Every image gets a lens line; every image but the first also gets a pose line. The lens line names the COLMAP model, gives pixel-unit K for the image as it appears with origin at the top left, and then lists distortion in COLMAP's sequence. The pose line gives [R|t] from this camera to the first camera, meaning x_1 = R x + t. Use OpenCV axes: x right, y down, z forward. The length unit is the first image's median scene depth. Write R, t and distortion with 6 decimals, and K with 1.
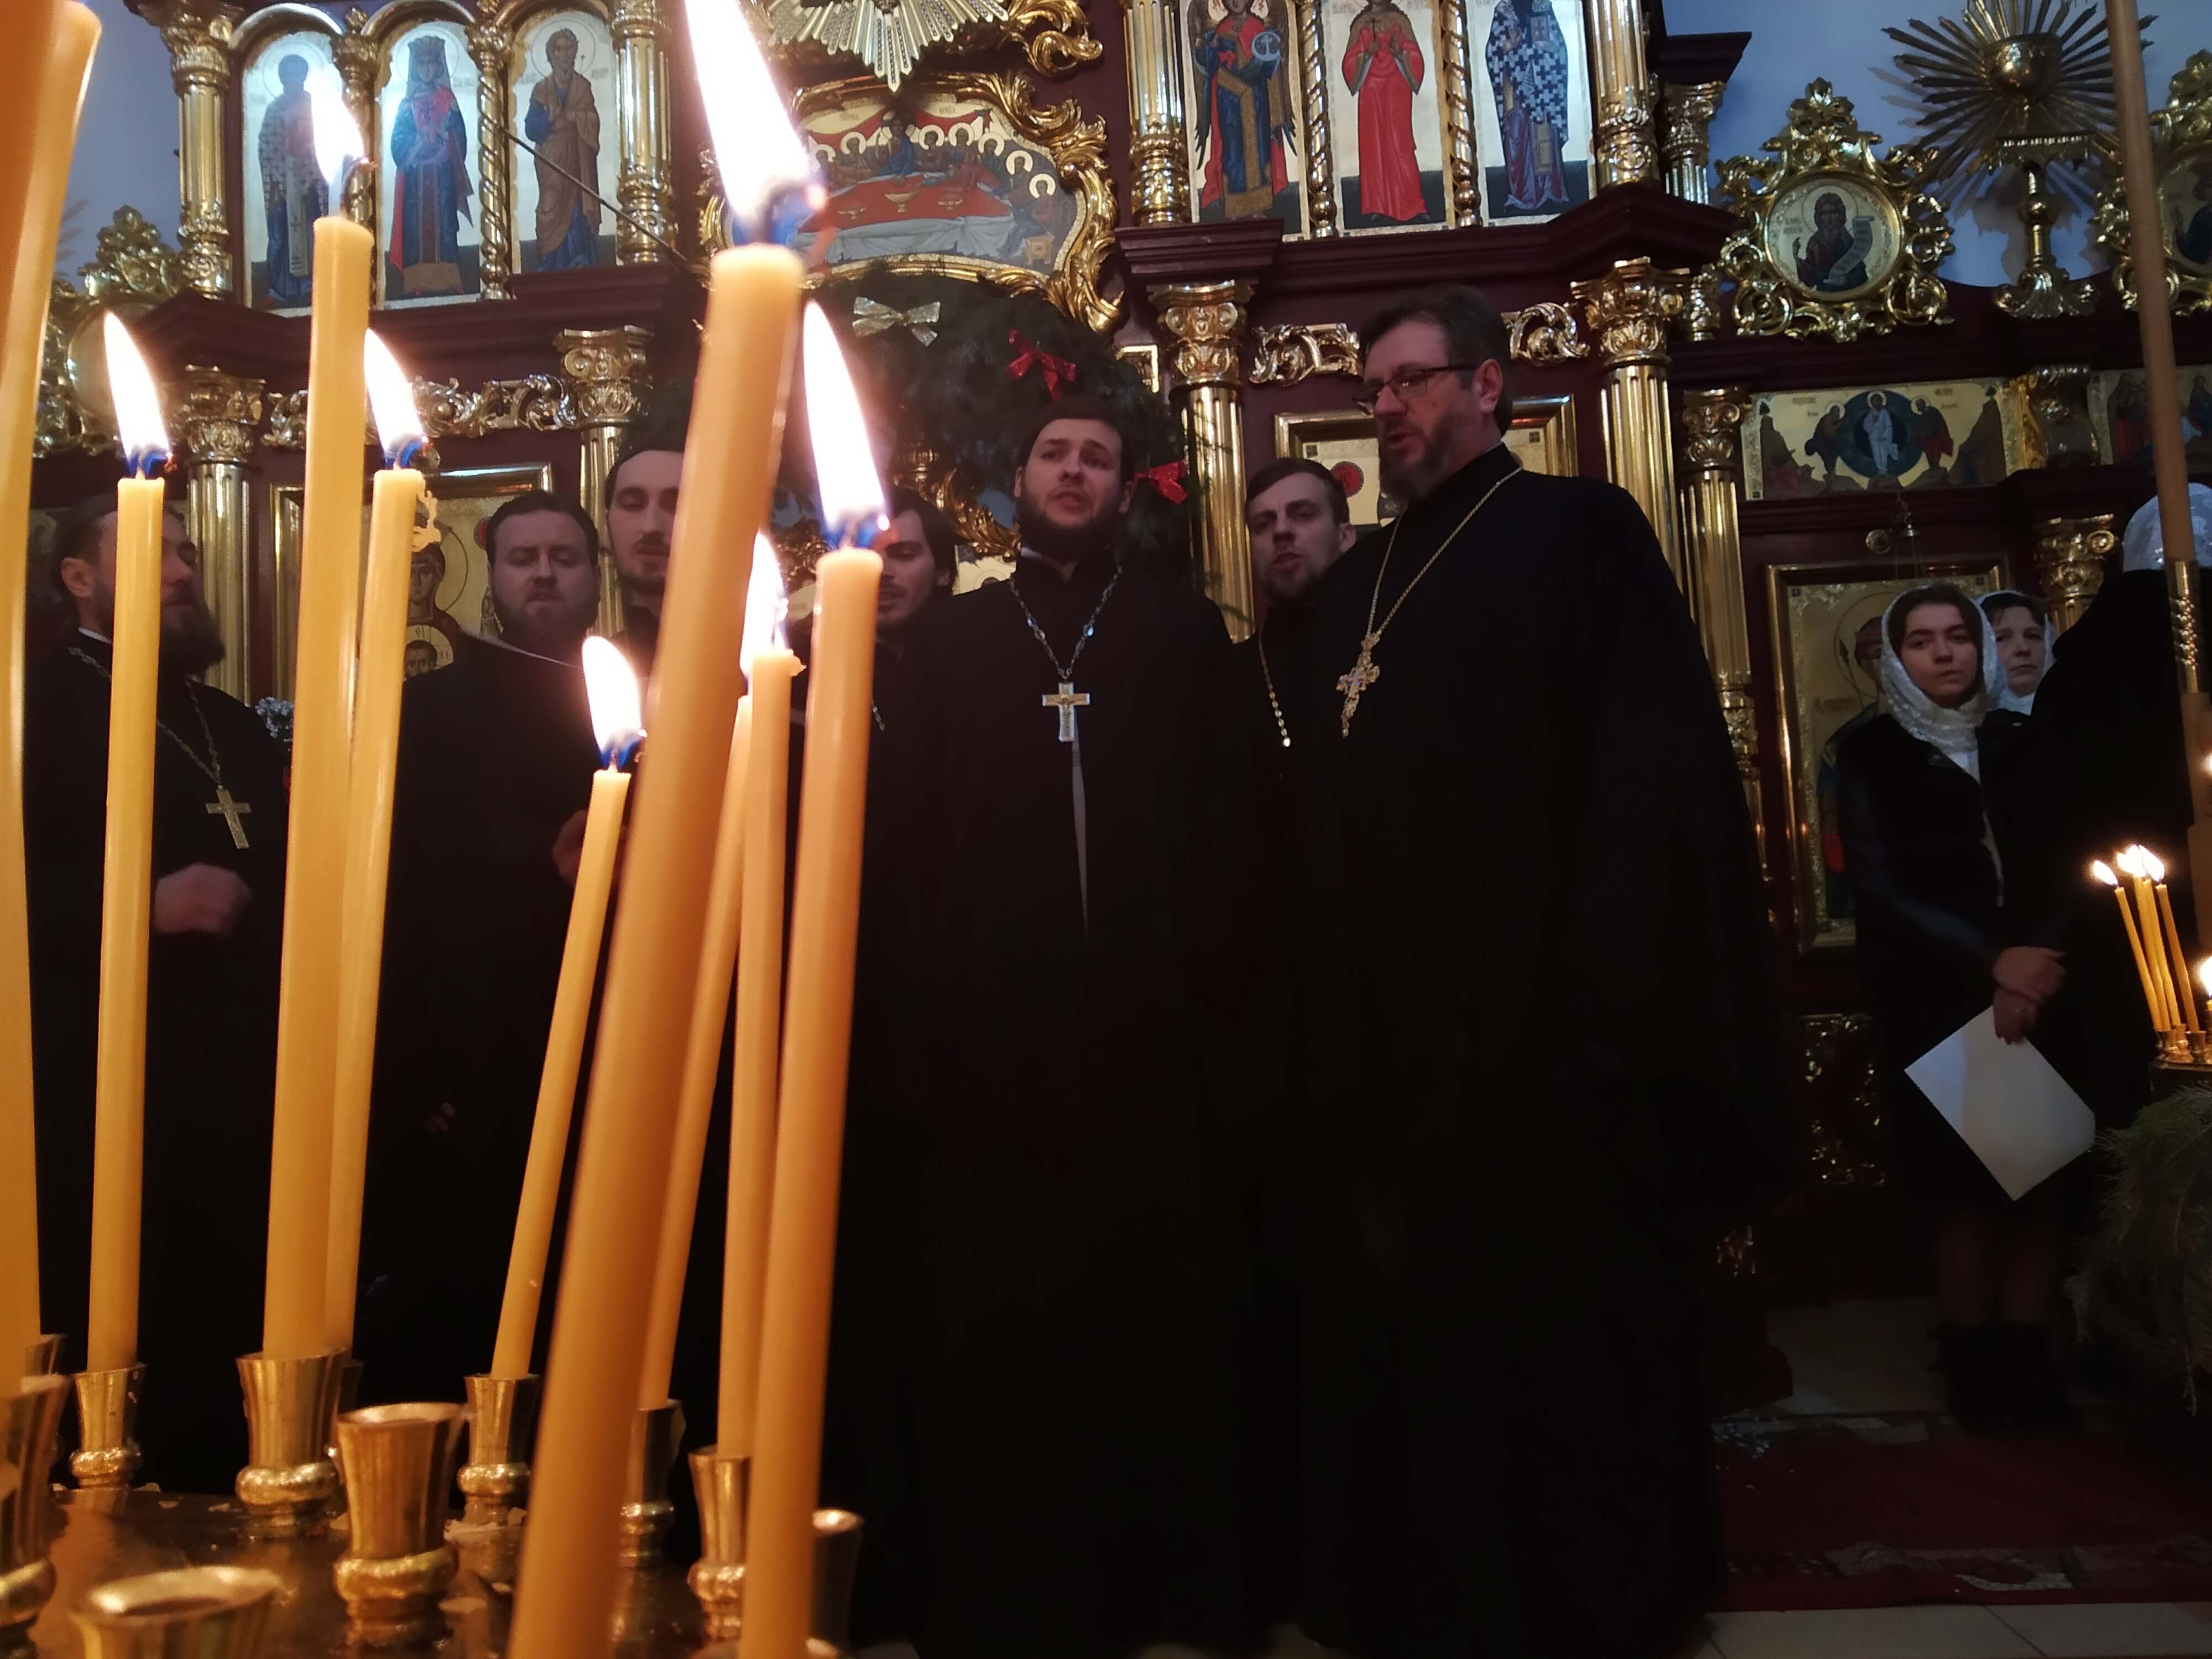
lens RADIAL K [[1766.6, 0, 1100.5], [0, 1766.6, 866.9], [0, 0, 1]] dist [0.001462, -0.047553]
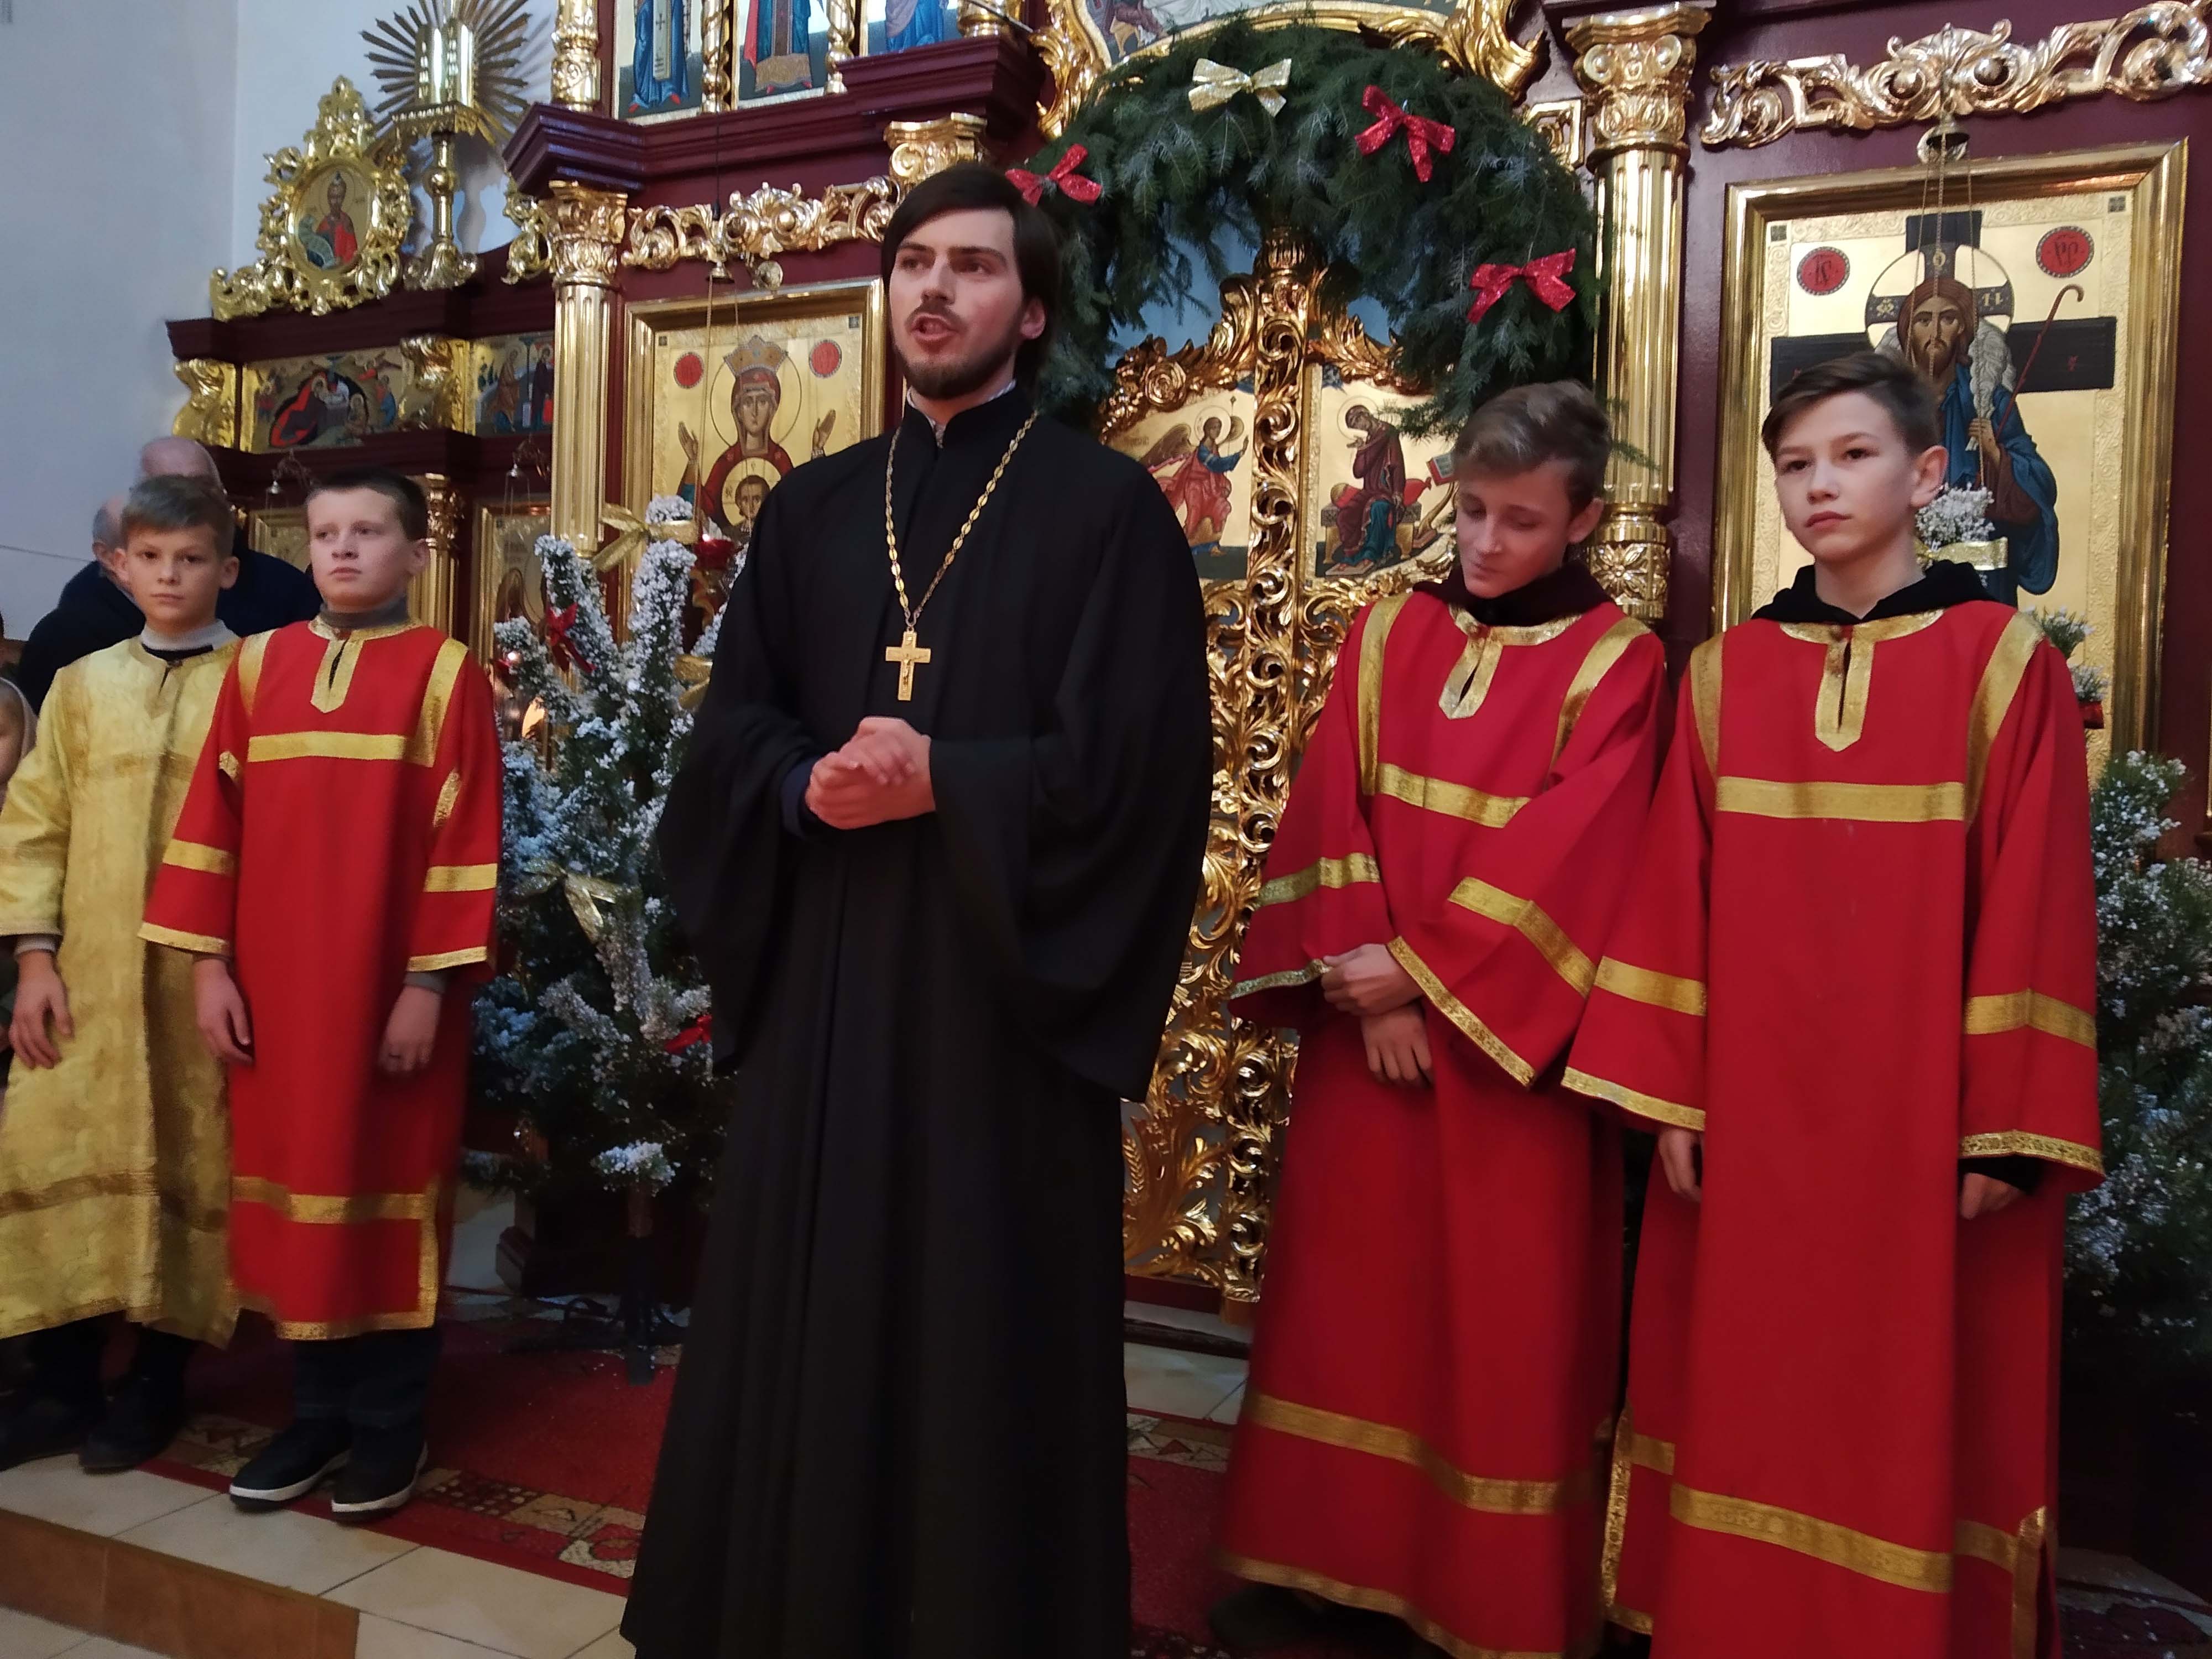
lens RADIAL K [[1722.3, 0, 1106.0], [0, 1722.3, 829.5], [0, 0, 1]] dist [-0.013841, -0.001656]
pose [[0.932128, 0.087382, -0.351427, 0.127686], [-0.056666, 0.993691, 0.096779, -0.040147], [0.357667, -0.070297, 0.931200, 0.206326]]
